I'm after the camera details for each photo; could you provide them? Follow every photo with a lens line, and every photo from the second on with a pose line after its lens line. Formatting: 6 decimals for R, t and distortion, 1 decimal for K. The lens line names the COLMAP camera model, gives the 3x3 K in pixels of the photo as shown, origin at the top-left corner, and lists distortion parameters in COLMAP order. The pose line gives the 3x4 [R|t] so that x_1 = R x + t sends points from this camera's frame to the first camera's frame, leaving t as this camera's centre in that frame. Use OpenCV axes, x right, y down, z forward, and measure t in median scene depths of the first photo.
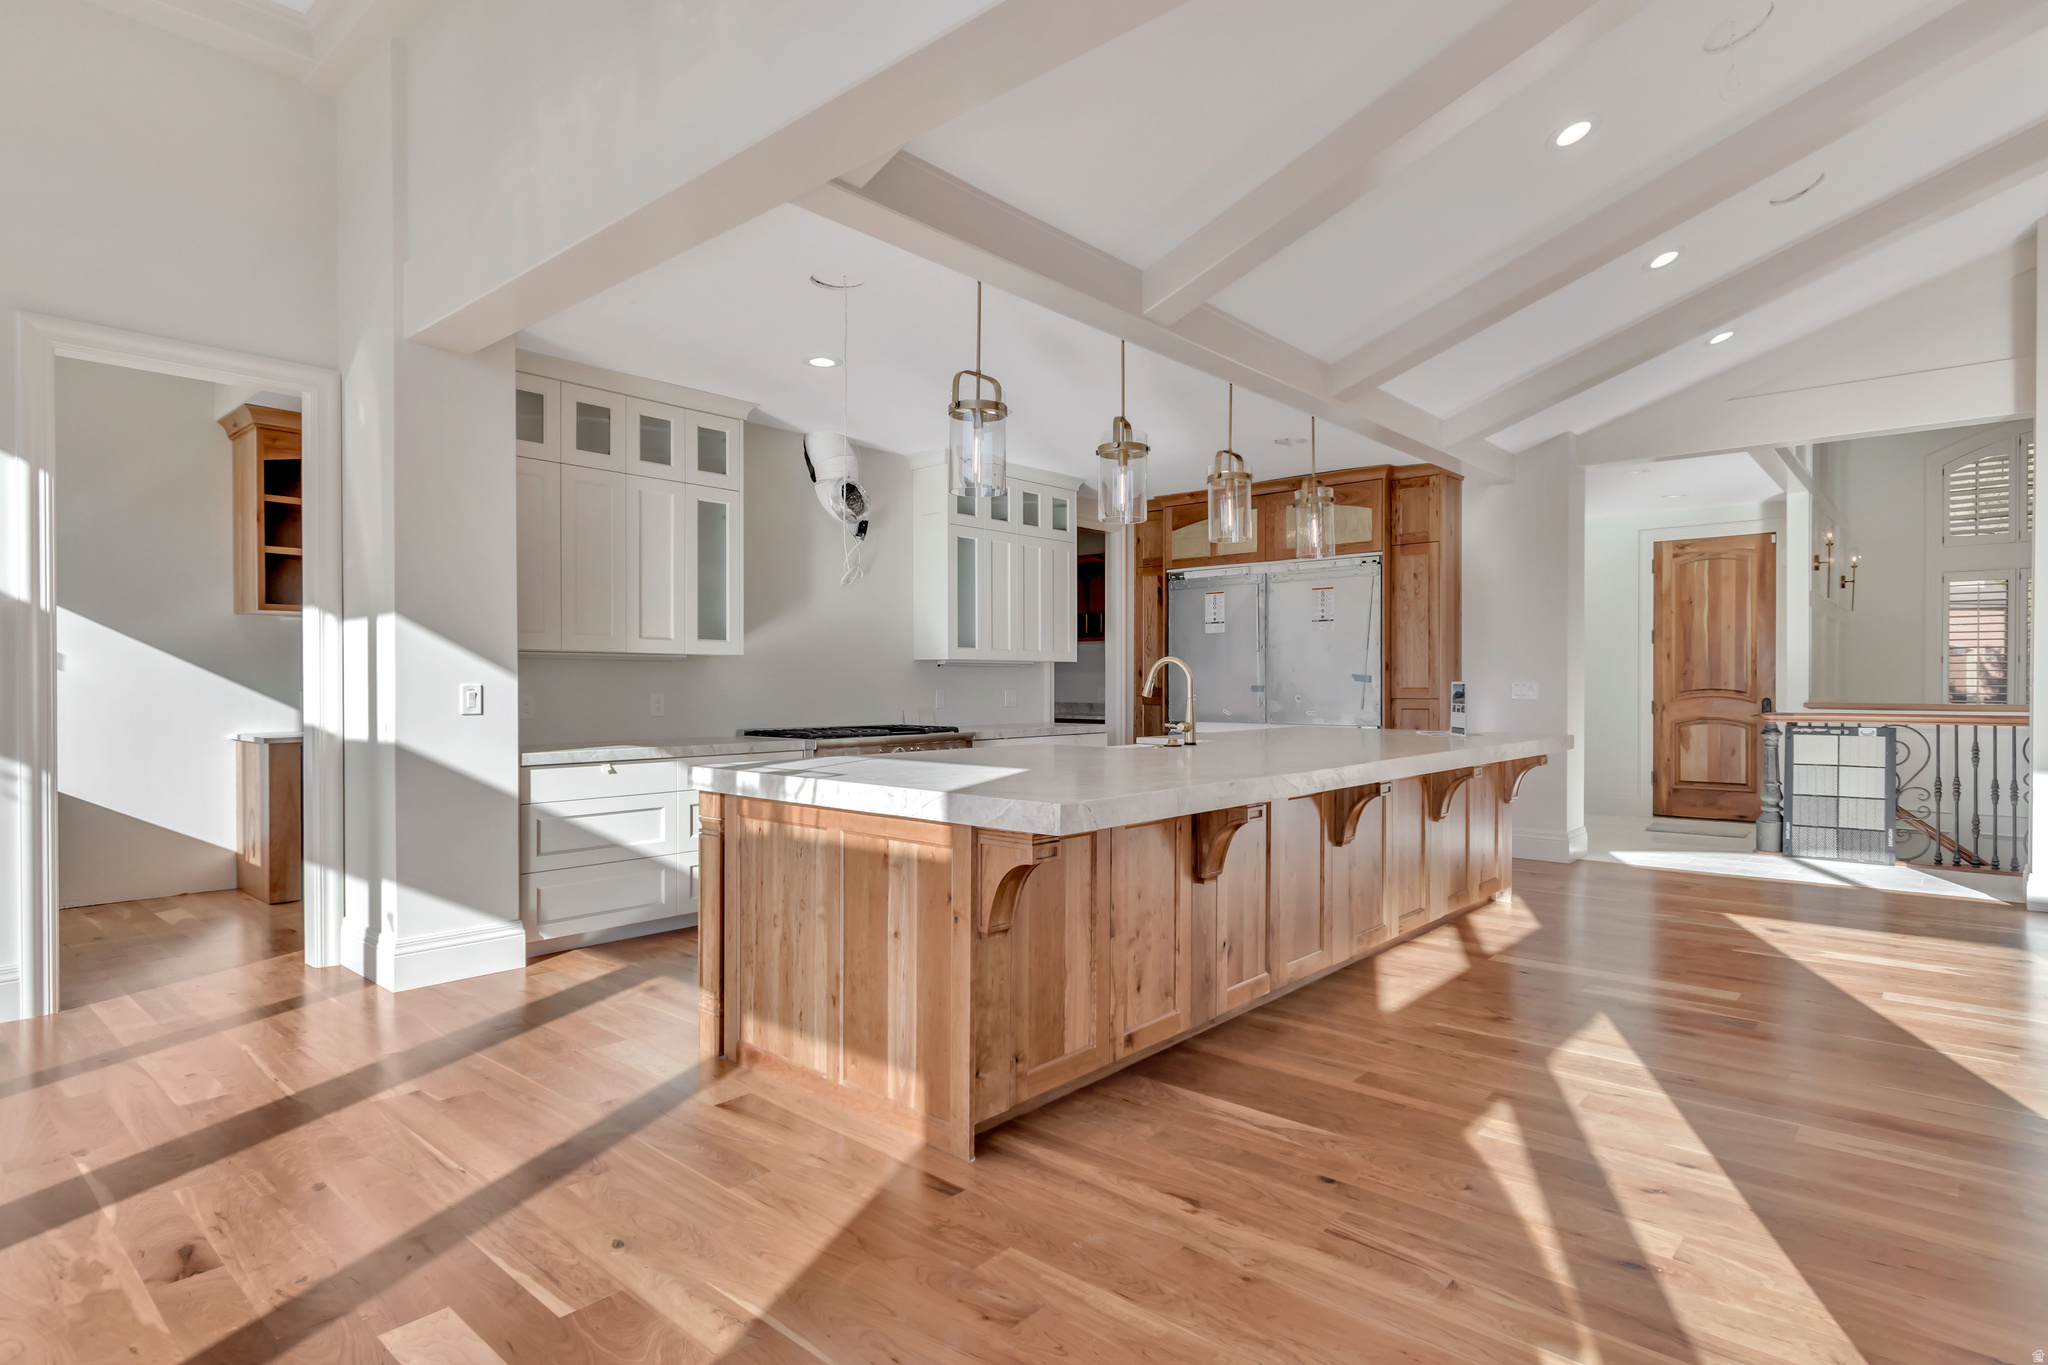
lens RADIAL K [[1071.1, 0, 1030.6], [0, 1071.1, 694.4], [0, 0, 1]] dist [0.005994, -0.002473]
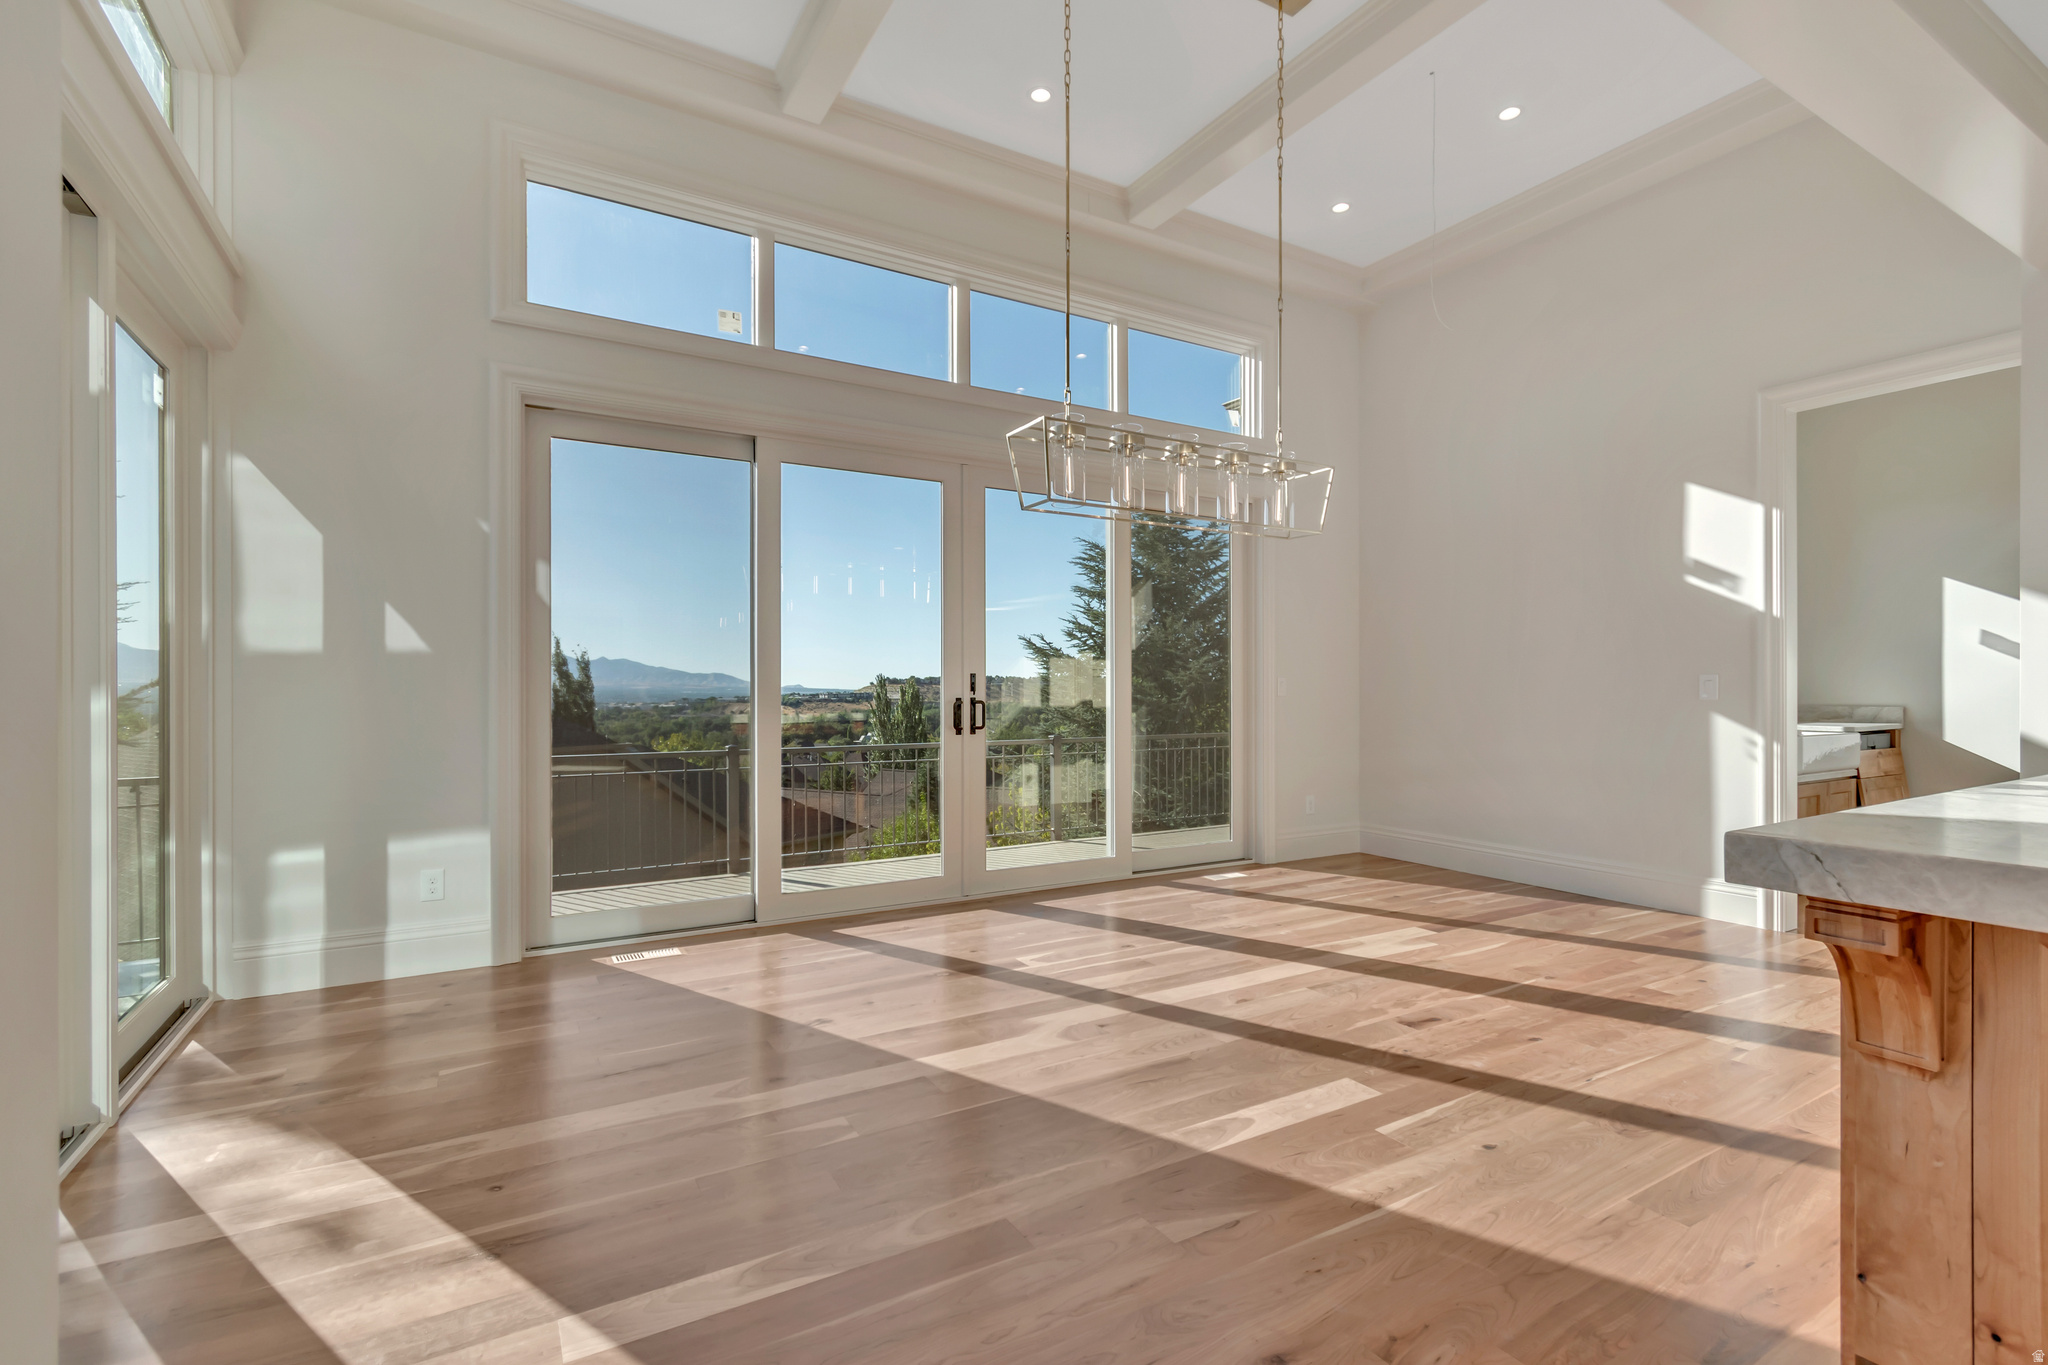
lens RADIAL K [[933.4, 0, 1026.6], [0, 933.4, 687.6], [0, 0, 1]] dist [0.006467, -0.003156]
pose [[-0.312592, -0.001566, -0.949886, 0.335707], [-0.008703, 0.999961, 0.001216, 0.010677], [0.949848, 0.008647, -0.312594, 0.388971]]
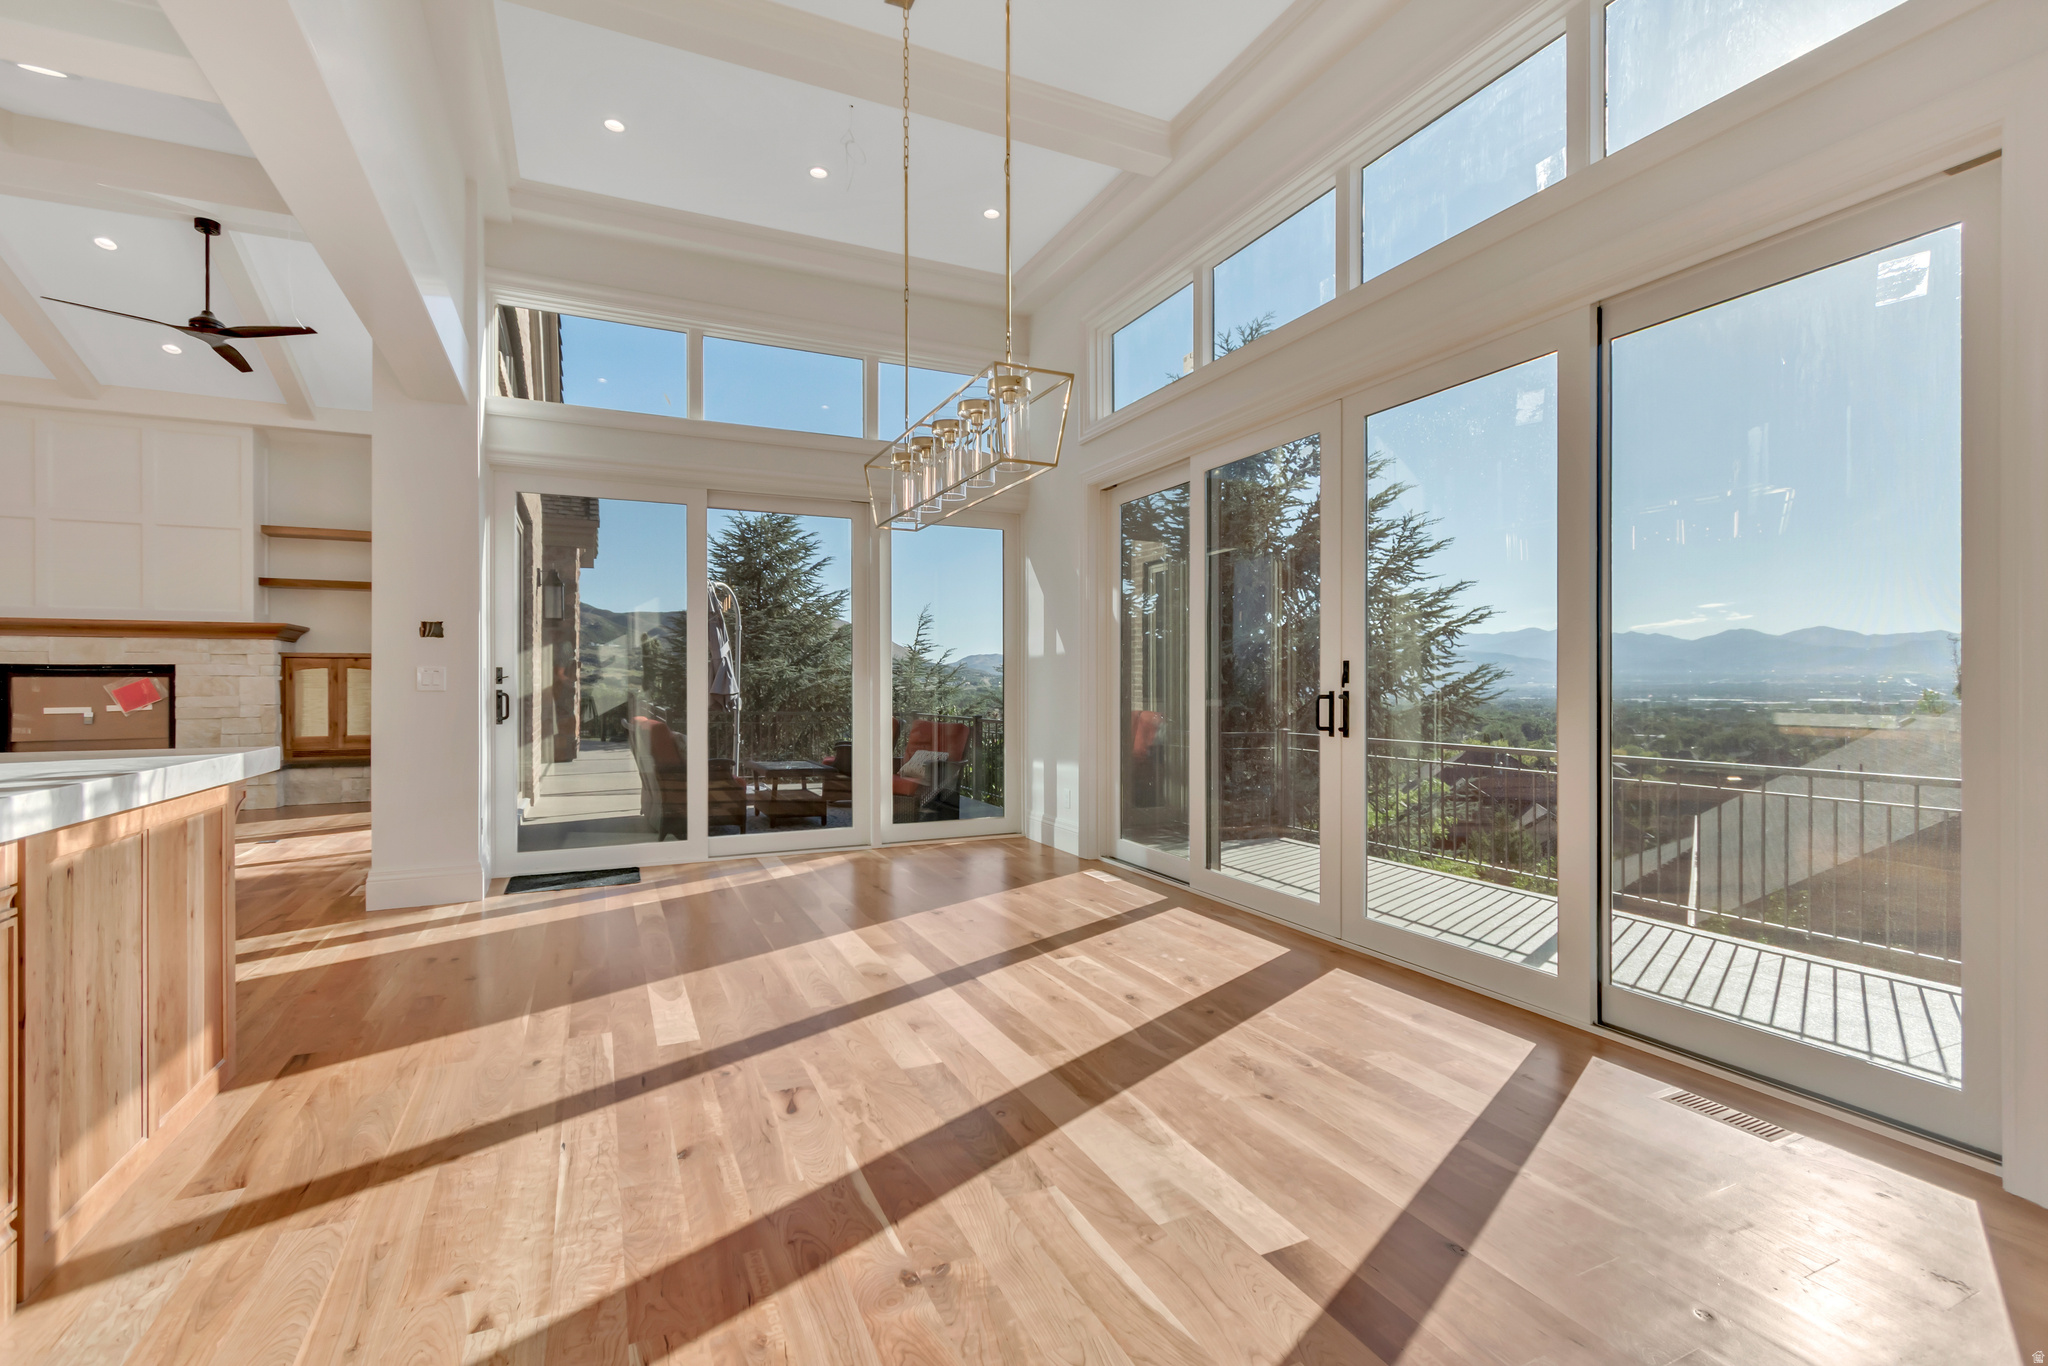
lens RADIAL K [[933.4, 0, 1031.4], [0, 933.4, 684.1], [0, 0, 1]] dist [0.006467, -0.003156]
pose [[-0.916037, 0.001157, 0.401092, -0.668668], [0.006337, 0.999913, 0.011589, 0.006037], [-0.401044, 0.013158, -0.915965, 0.853581]]
